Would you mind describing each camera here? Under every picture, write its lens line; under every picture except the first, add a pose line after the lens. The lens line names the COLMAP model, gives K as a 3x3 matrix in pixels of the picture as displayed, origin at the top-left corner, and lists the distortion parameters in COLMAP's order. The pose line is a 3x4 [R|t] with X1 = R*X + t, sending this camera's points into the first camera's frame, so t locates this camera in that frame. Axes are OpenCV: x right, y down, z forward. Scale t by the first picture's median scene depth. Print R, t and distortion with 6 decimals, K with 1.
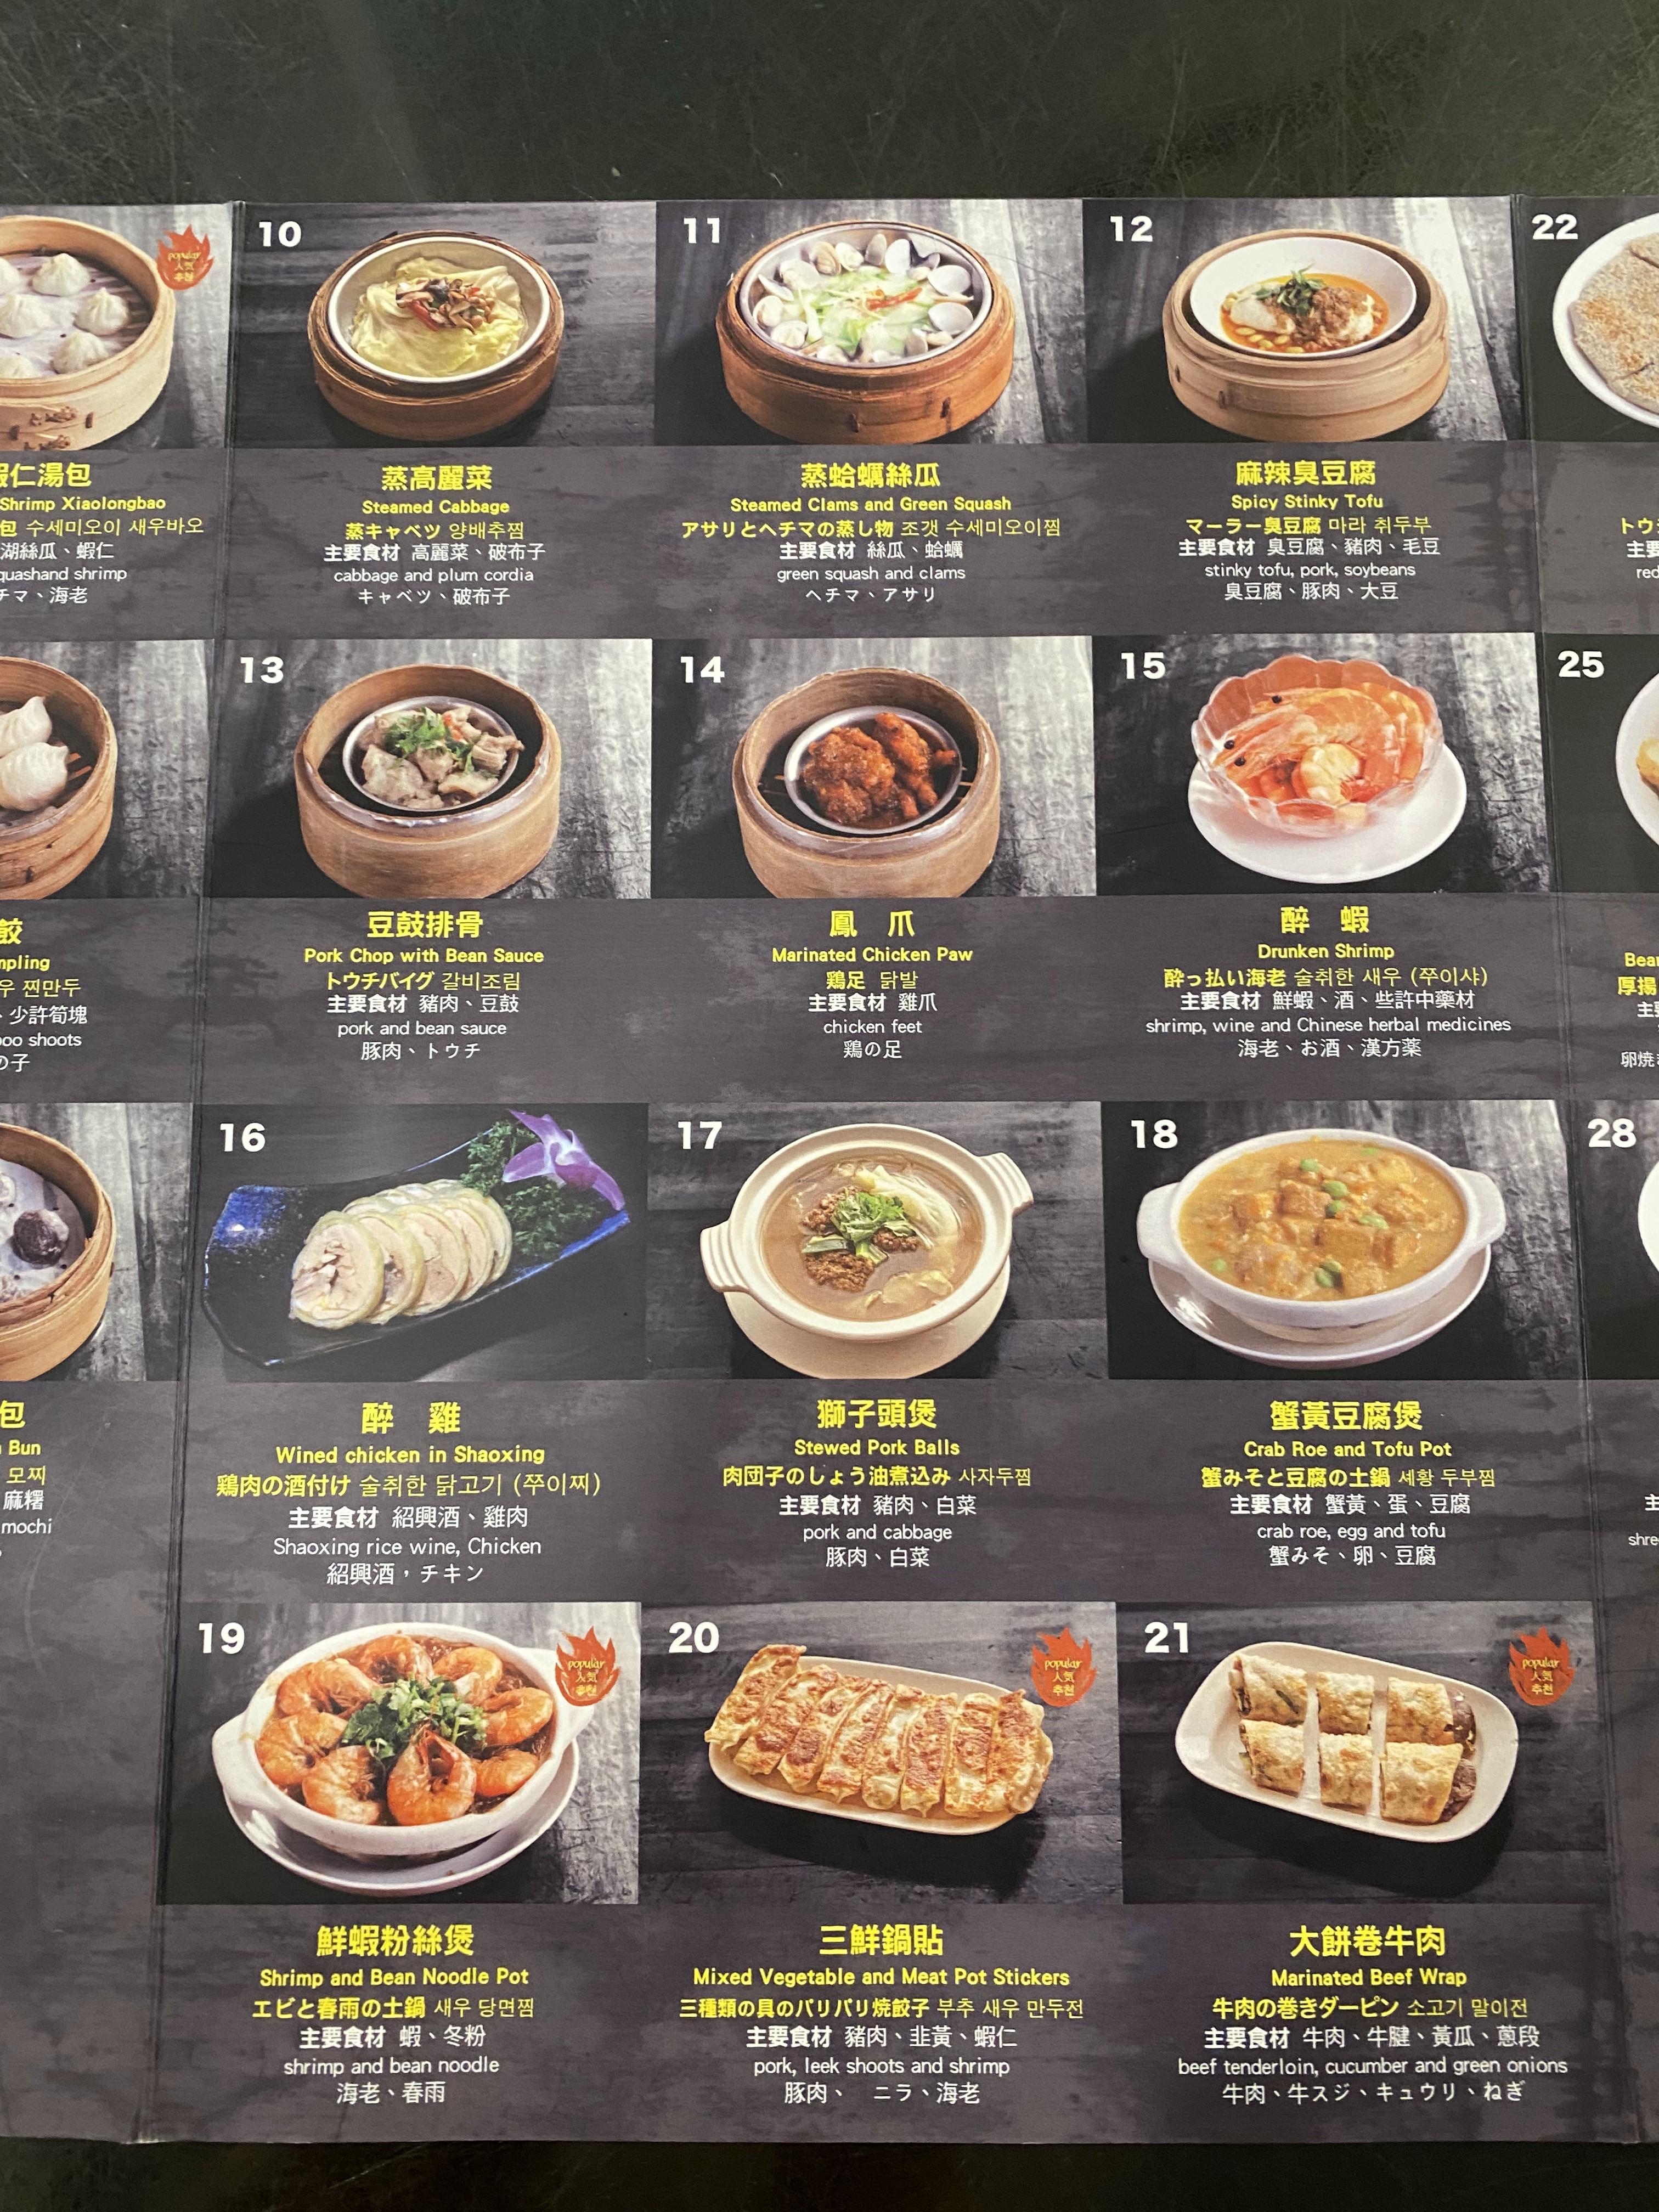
lens RADIAL K [[1670.4, 0, 831.0], [0, 1670.4, 1103.5], [0, 0, 1]] dist [-0.002889, 0.014558]
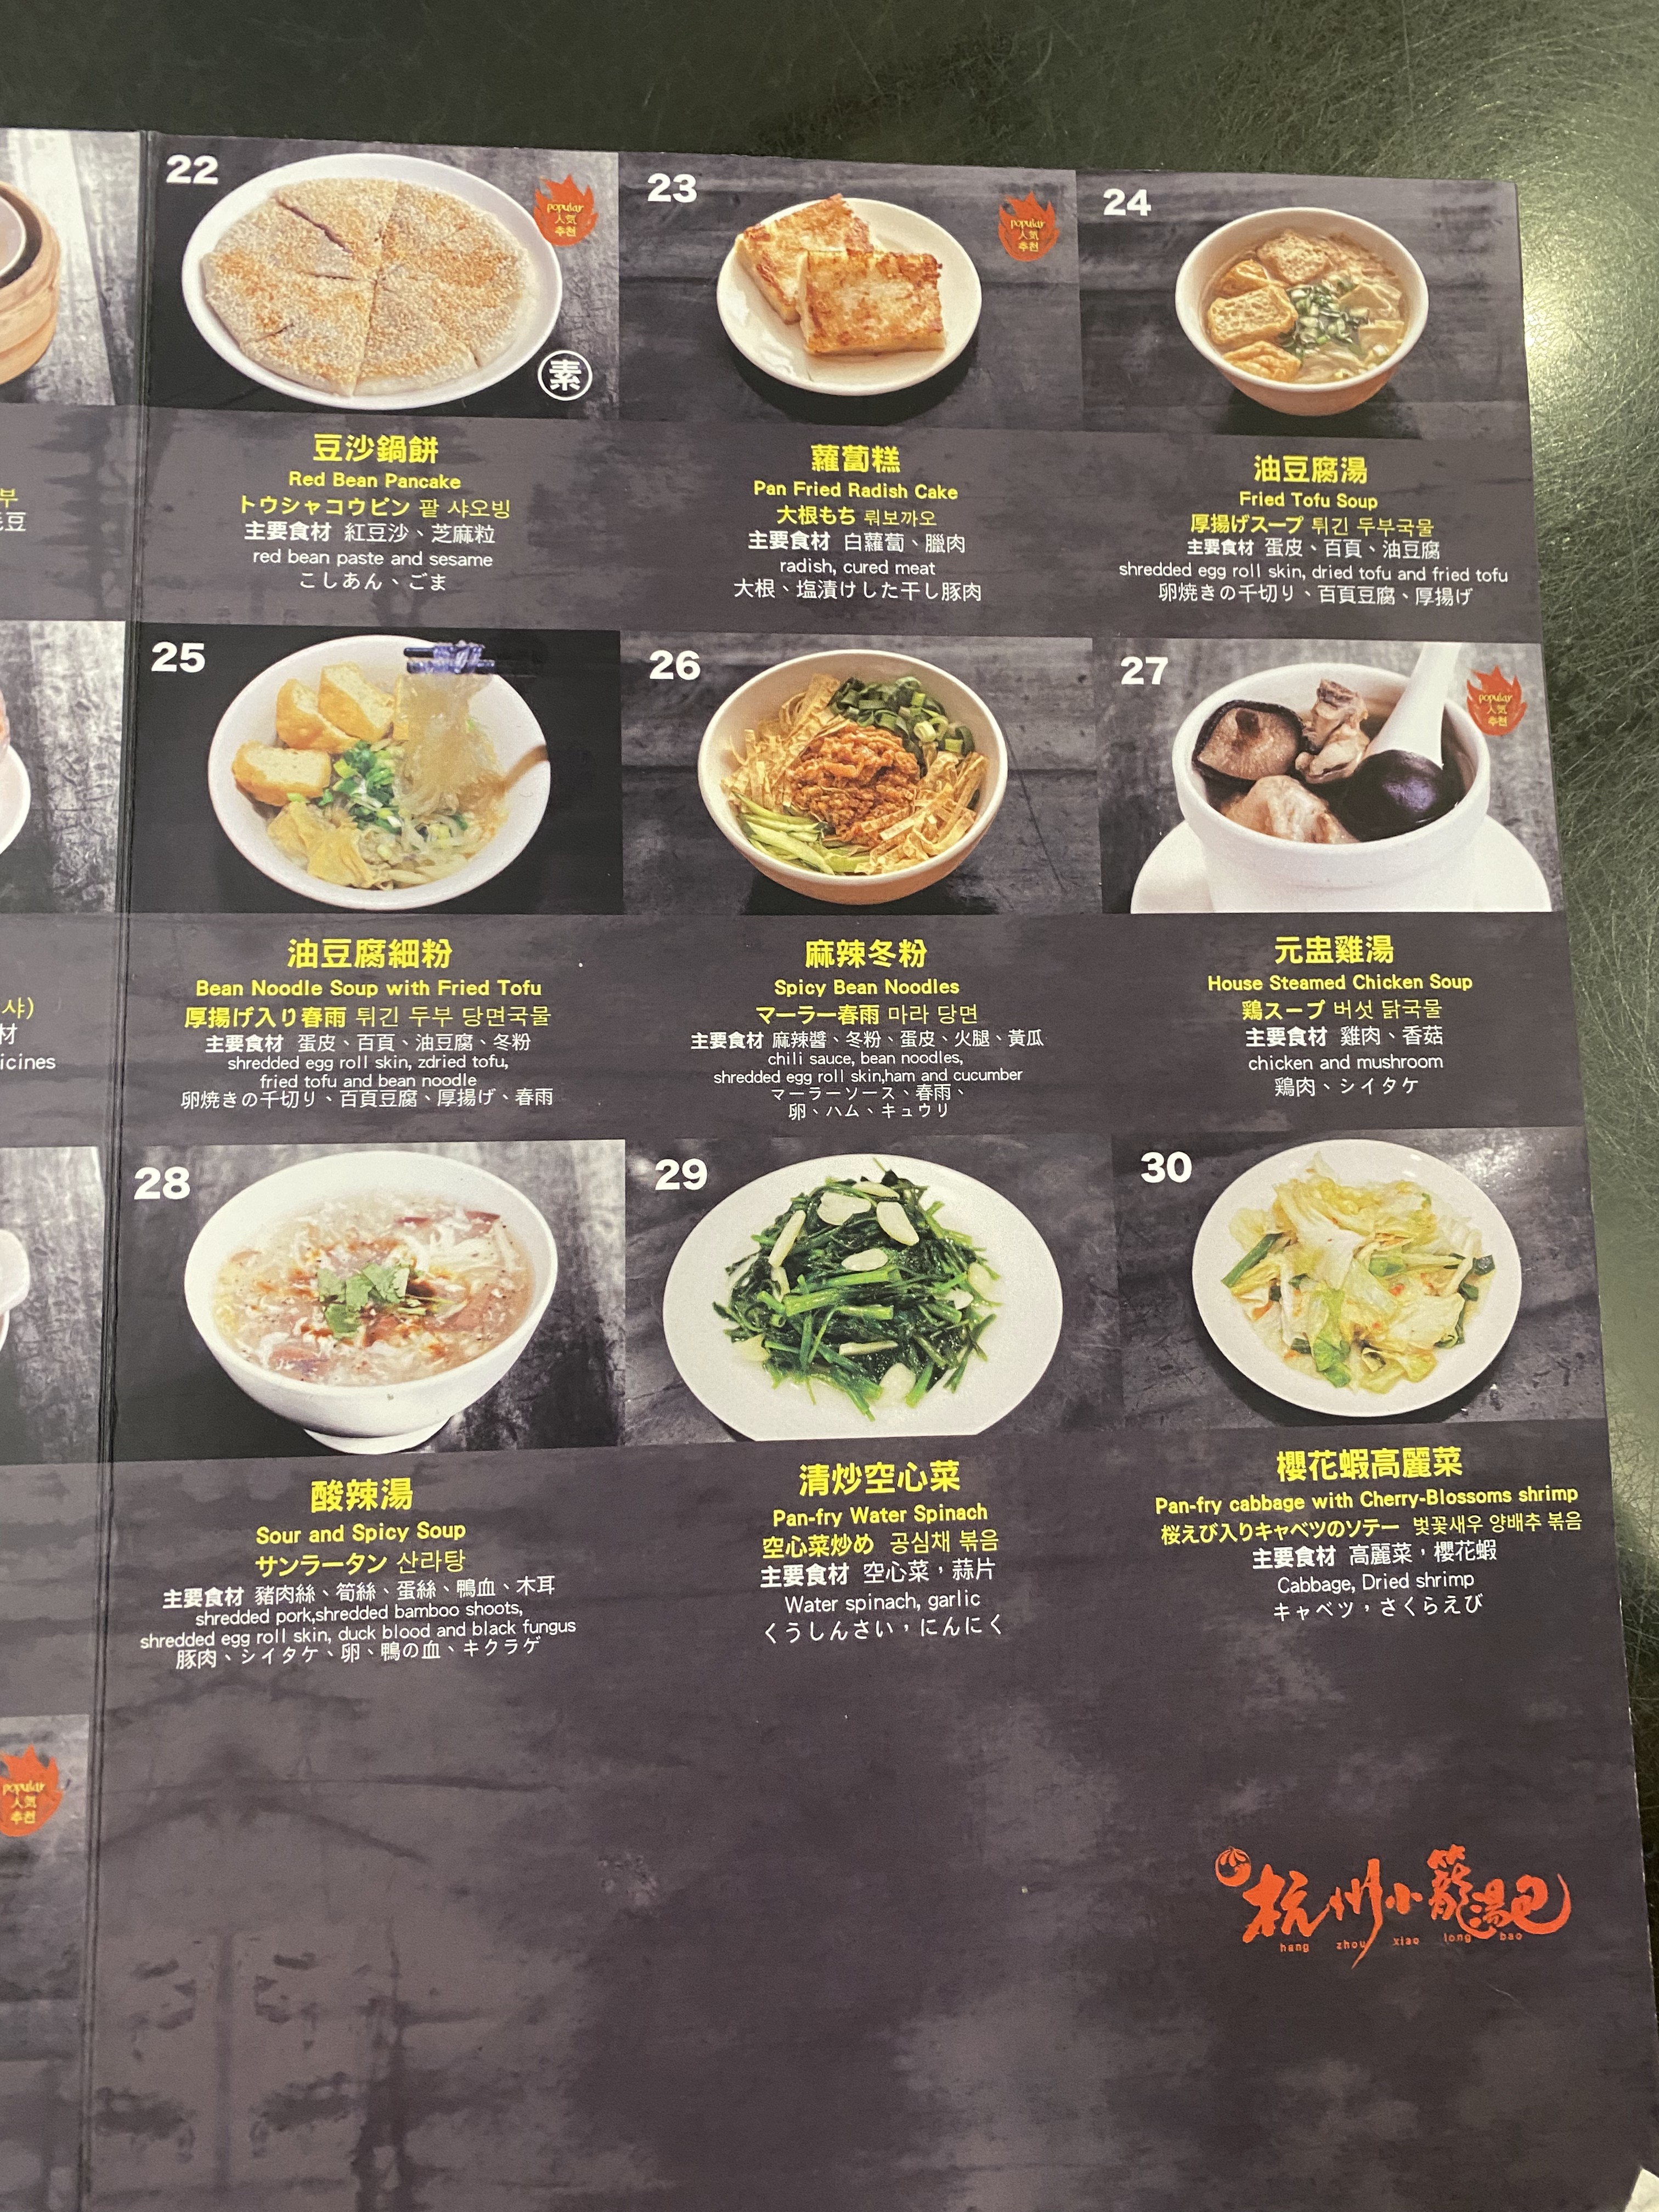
lens RADIAL K [[1670.4, 0, 834.8], [0, 1670.4, 1109.0], [0, 0, 1]] dist [-0.002889, 0.014558]
pose [[0.996788, -0.009749, 0.079495, 0.729053], [0.009427, 0.999946, 0.004435, -0.021750], [-0.079534, -0.003671, 0.996825, 0.079543]]
